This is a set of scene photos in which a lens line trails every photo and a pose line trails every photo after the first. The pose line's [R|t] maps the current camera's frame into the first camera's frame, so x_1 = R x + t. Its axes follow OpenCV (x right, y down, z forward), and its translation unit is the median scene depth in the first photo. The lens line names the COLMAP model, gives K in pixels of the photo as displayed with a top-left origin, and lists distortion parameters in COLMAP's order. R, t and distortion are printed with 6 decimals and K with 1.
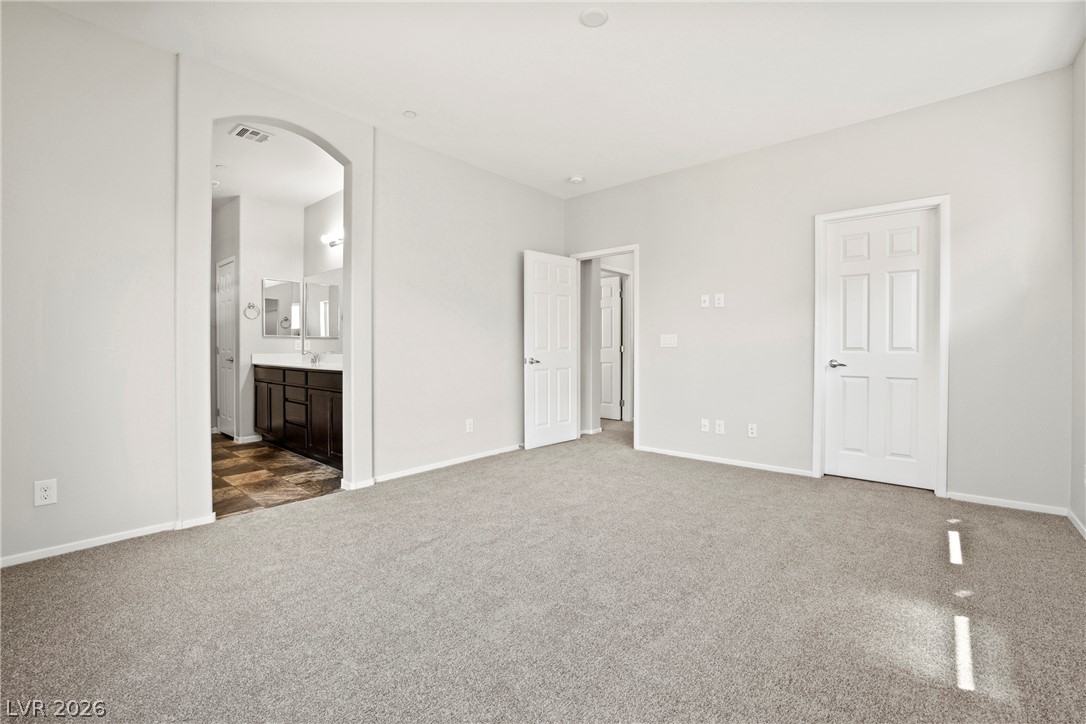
lens RADIAL K [[469.3, 0, 540.4], [0, 469.3, 353.9], [0, 0, 1]] dist [-0.045580, 0.014064]
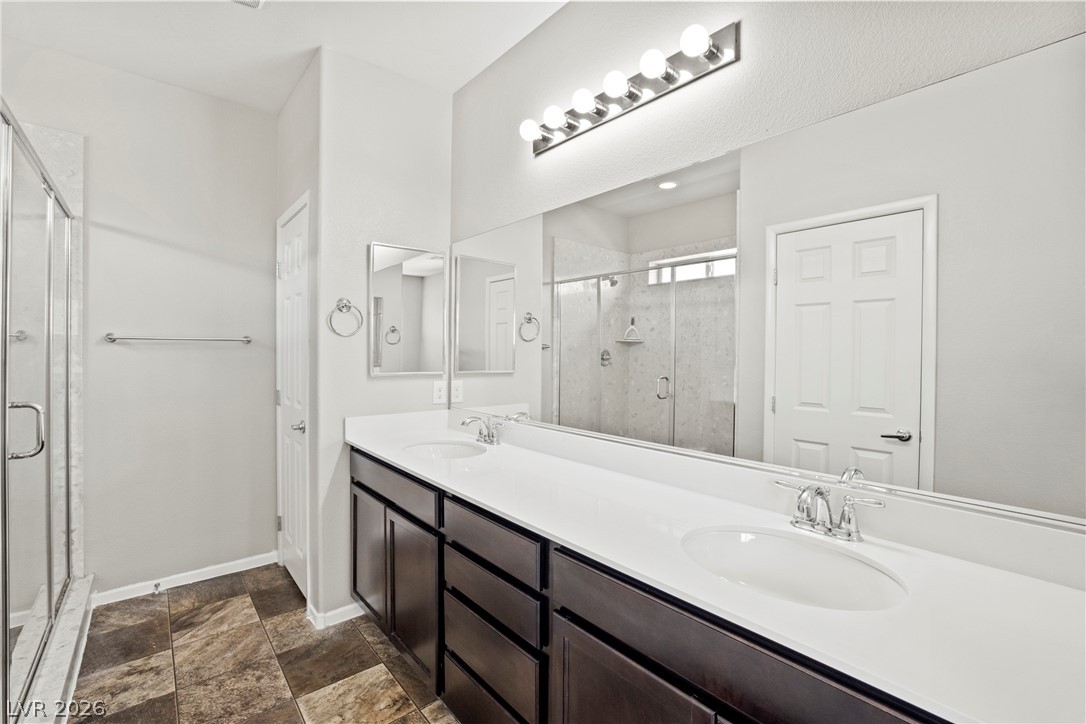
lens RADIAL K [[480.1, 0, 546.4], [0, 480.1, 359.0], [0, 0, 1]] dist [-0.044679, 0.015885]
pose [[0.989524, 0.006995, -0.144200, -0.368228], [-0.006731, 0.999975, 0.002313, -0.055420], [0.144213, -0.001318, 0.989546, 0.576985]]
